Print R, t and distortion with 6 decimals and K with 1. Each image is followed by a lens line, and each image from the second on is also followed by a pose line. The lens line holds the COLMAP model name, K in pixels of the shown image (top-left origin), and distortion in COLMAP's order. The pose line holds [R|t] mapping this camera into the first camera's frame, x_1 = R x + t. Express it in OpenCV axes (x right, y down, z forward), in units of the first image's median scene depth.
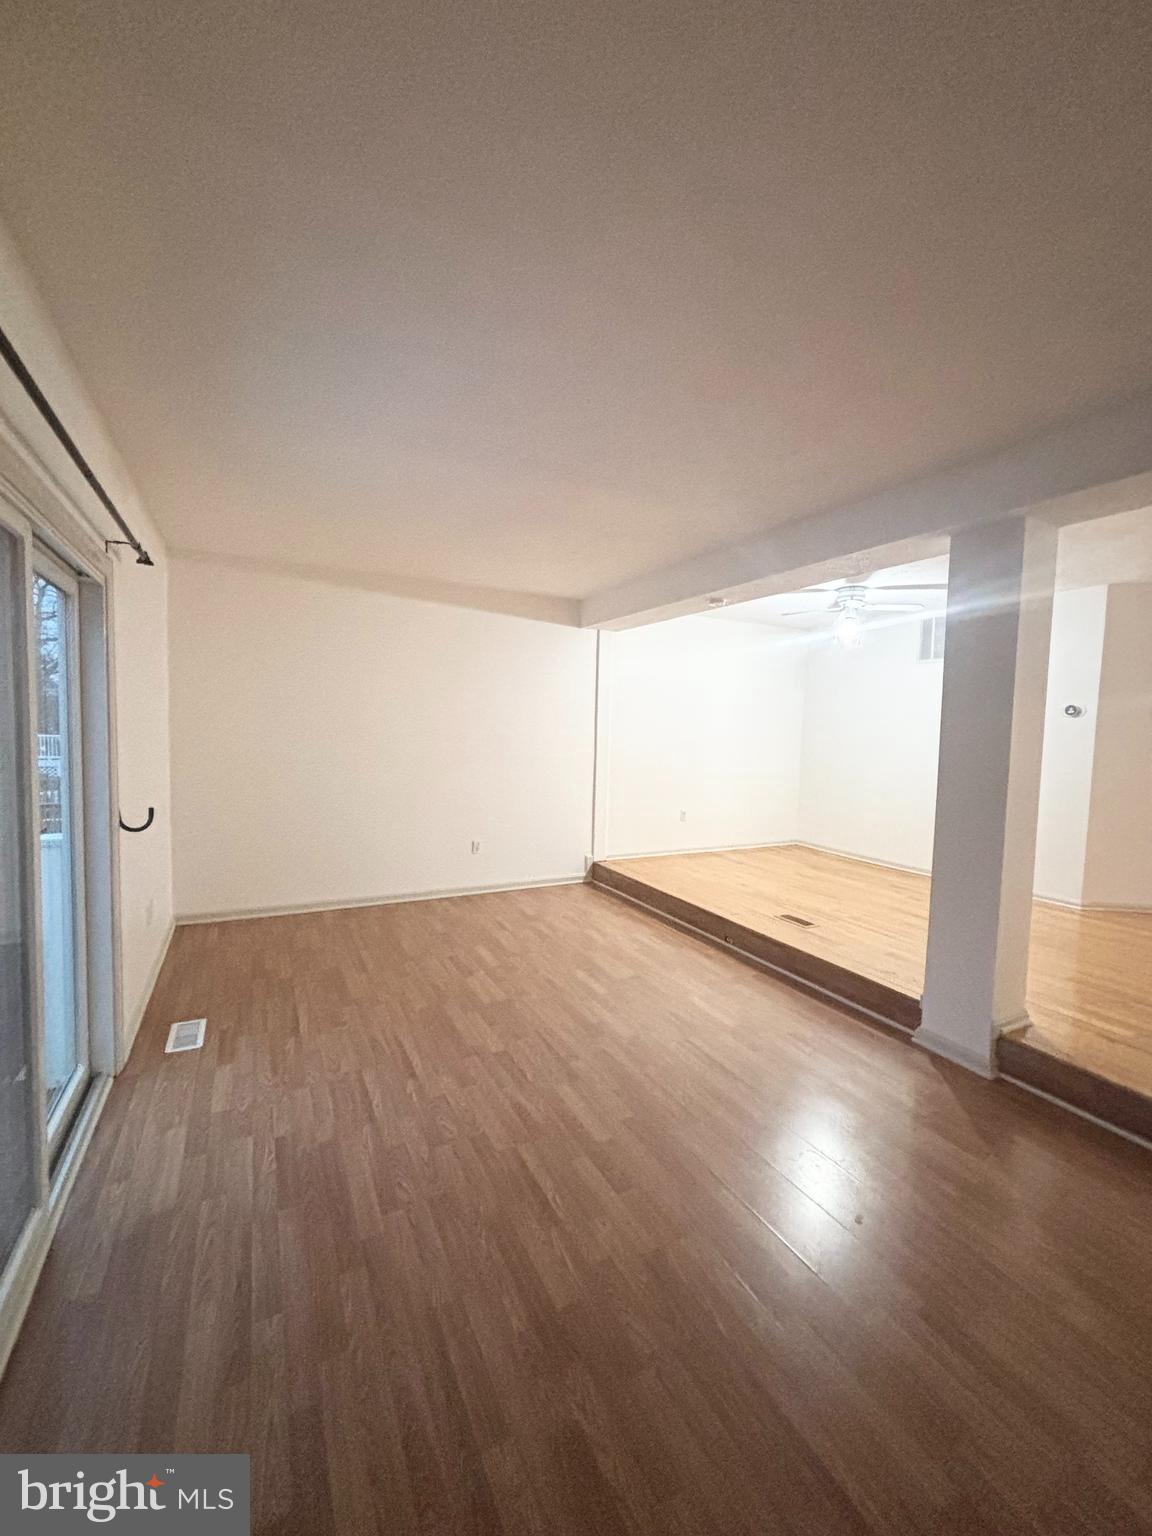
lens RADIAL K [[609.6, 0, 576.0], [0, 609.6, 768.0], [0, 0, 1]] dist [-0.011424, -0.000233]
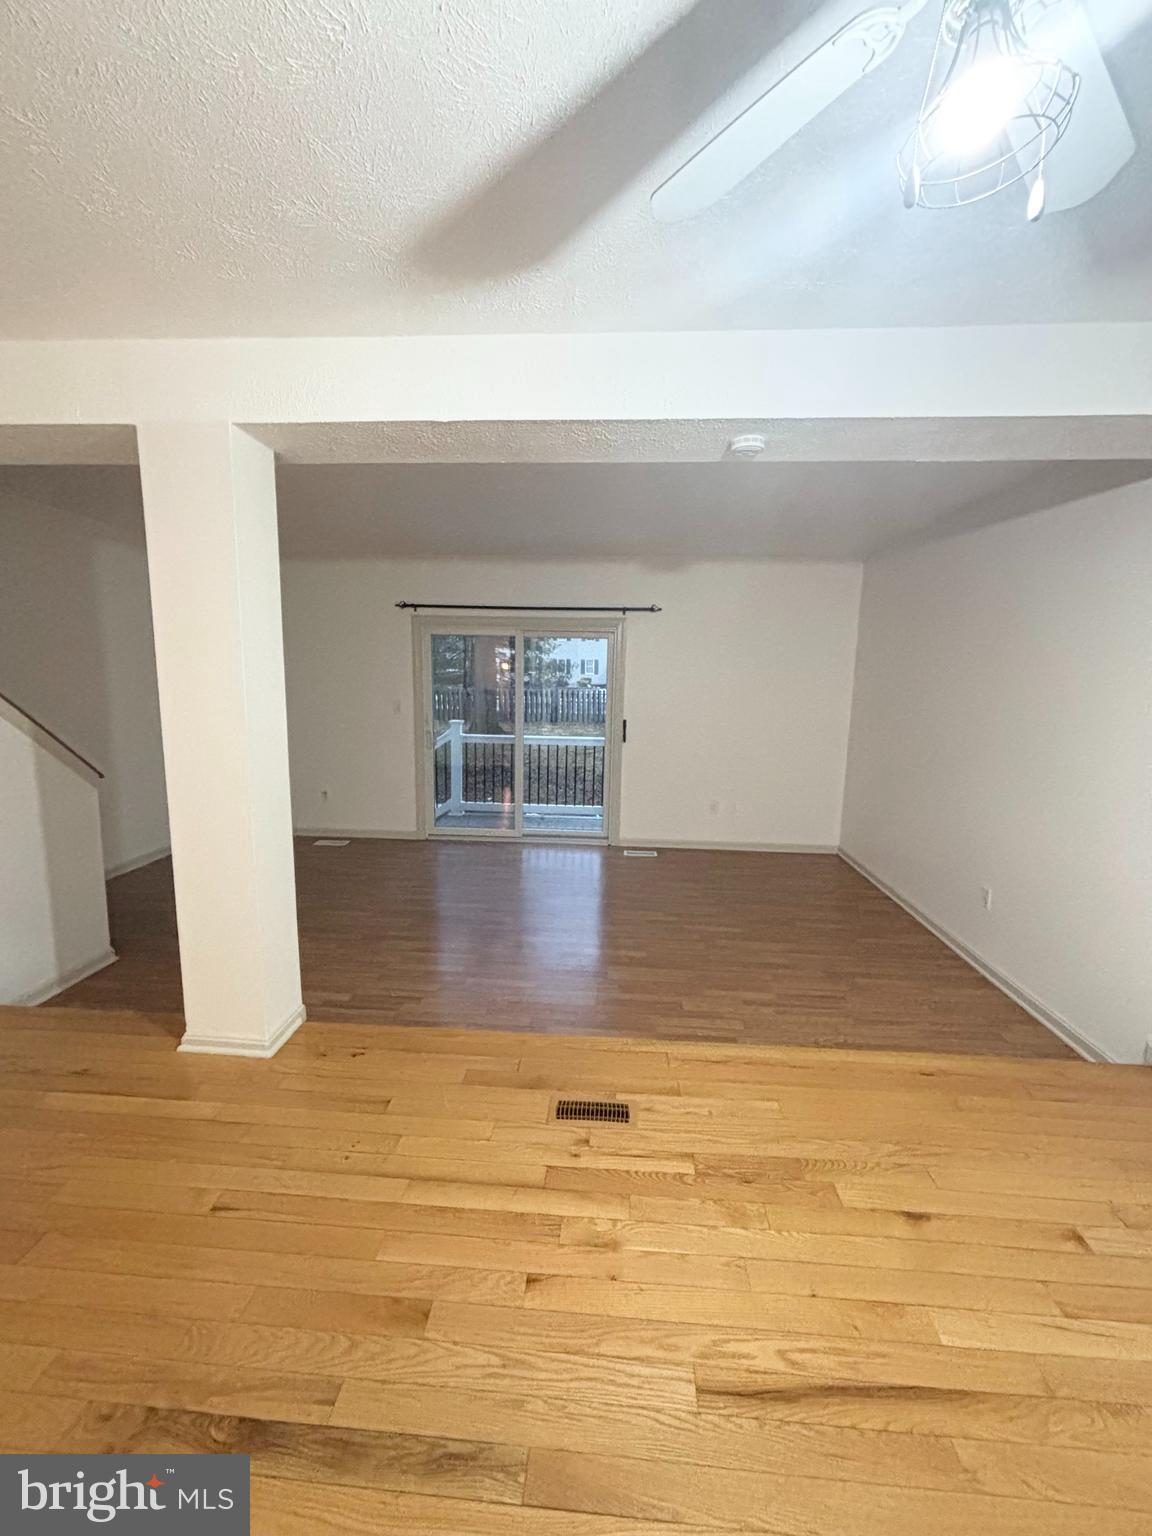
lens RADIAL K [[623.5, 0, 576.0], [0, 623.5, 768.0], [0, 0, 1]] dist [0.003989, -0.000504]
pose [[-0.511694, 0.104493, -0.852790, 0.717948], [-0.085910, 0.981379, 0.171797, -0.093191], [0.854862, 0.161170, -0.493189, 1.122809]]
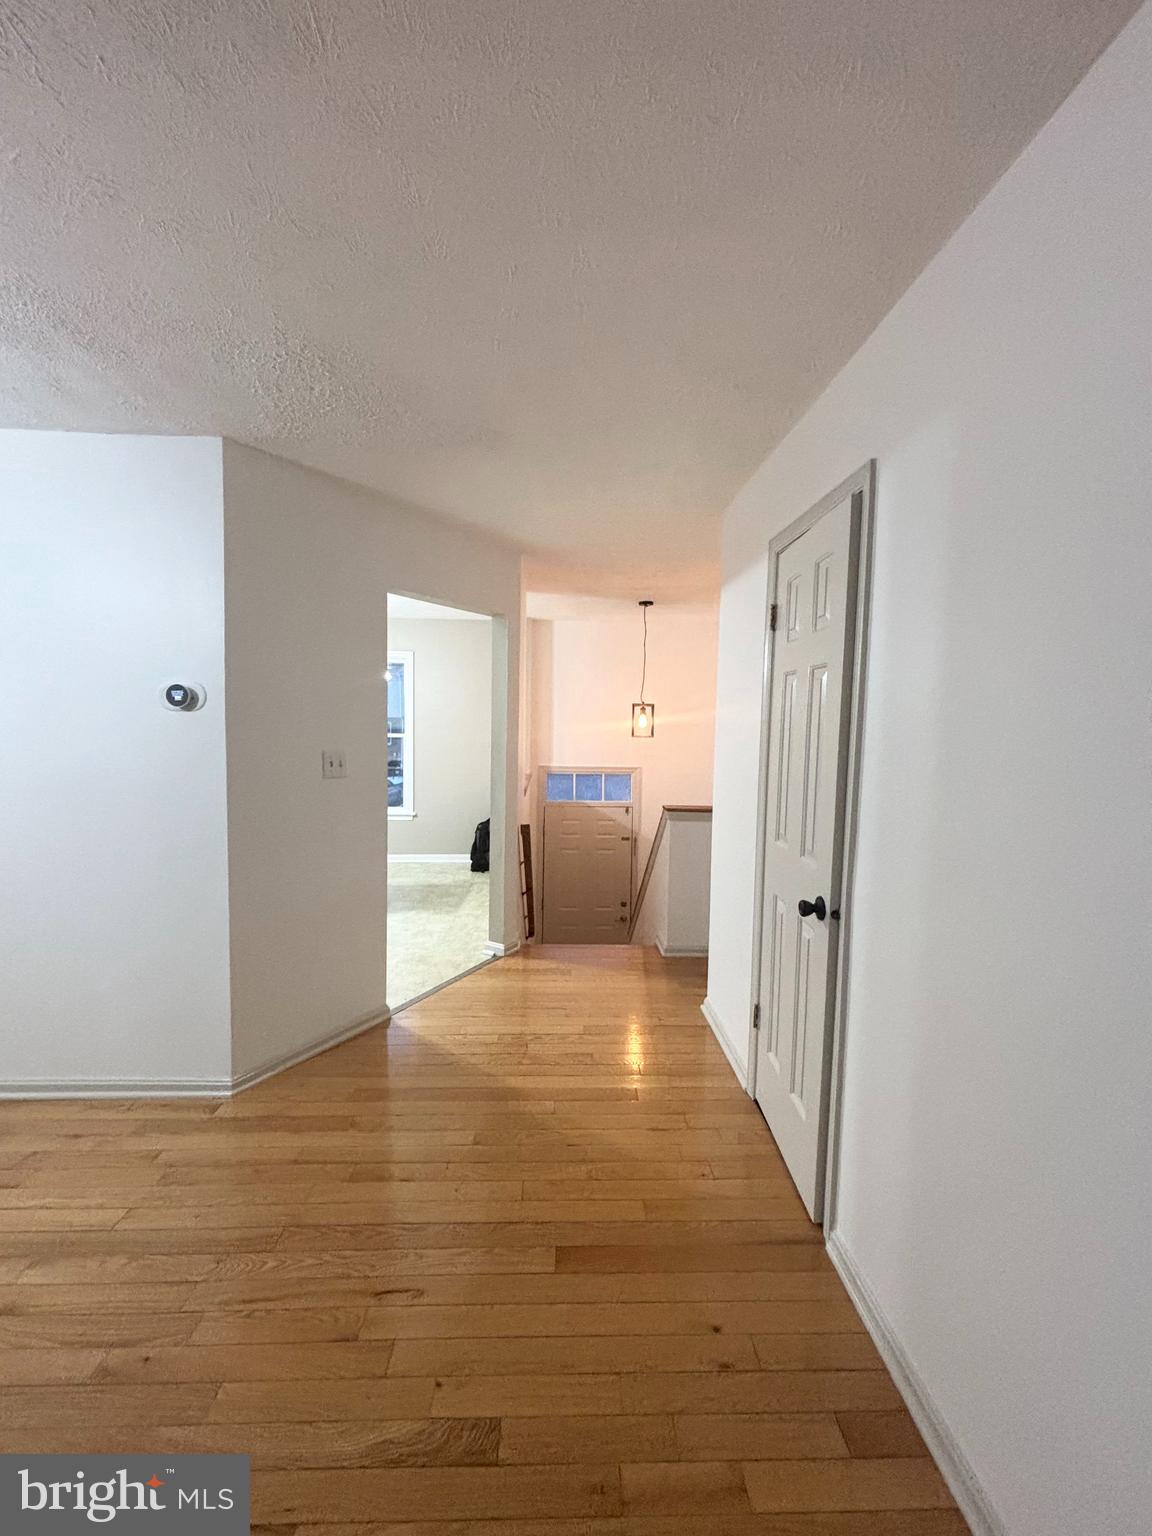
lens RADIAL K [[623.5, 0, 576.0], [0, 623.5, 768.0], [0, 0, 1]] dist [0.003989, -0.000504]
pose [[0.424253, -0.080019, 0.902001, 0.532342], [0.051577, 0.996606, 0.064152, -0.056386], [-0.904074, 0.019306, 0.426940, 0.538142]]
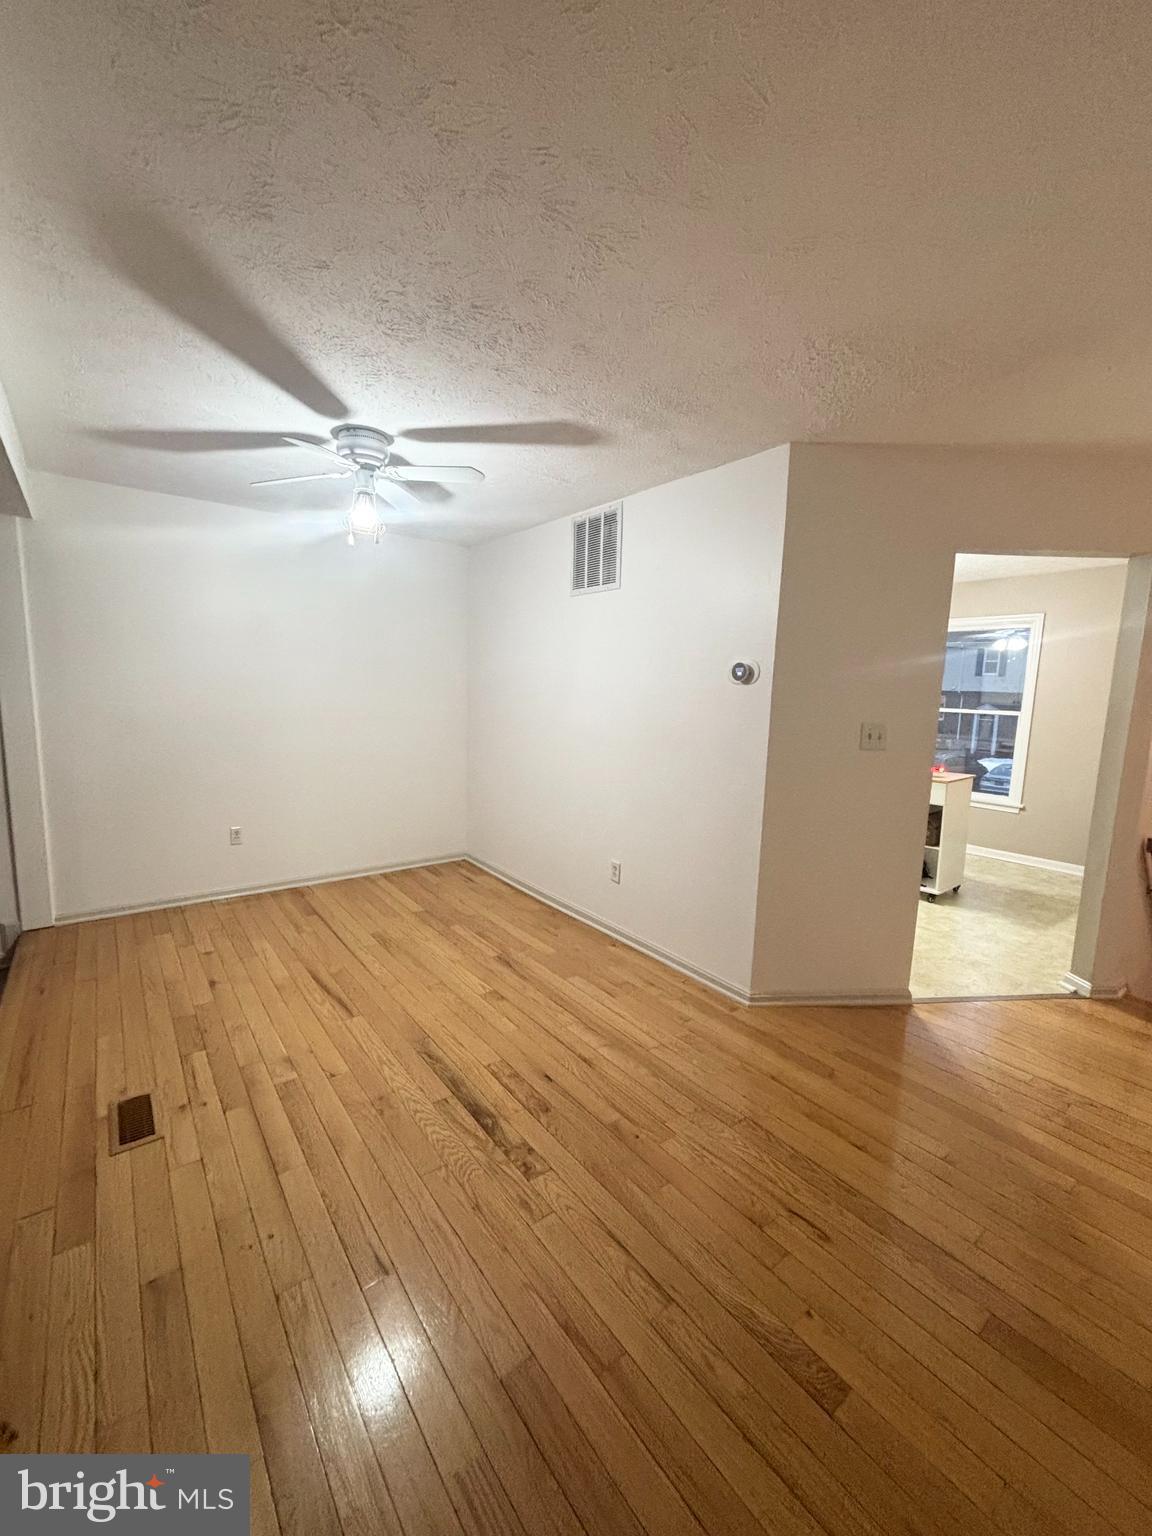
lens RADIAL K [[623.5, 0, 576.0], [0, 623.5, 768.0], [0, 0, 1]] dist [0.003989, -0.000504]
pose [[0.983950, -0.022671, 0.177000, 0.584373], [0.010245, 0.997437, 0.070806, -0.048945], [-0.178151, -0.067856, 0.981661, 0.455577]]
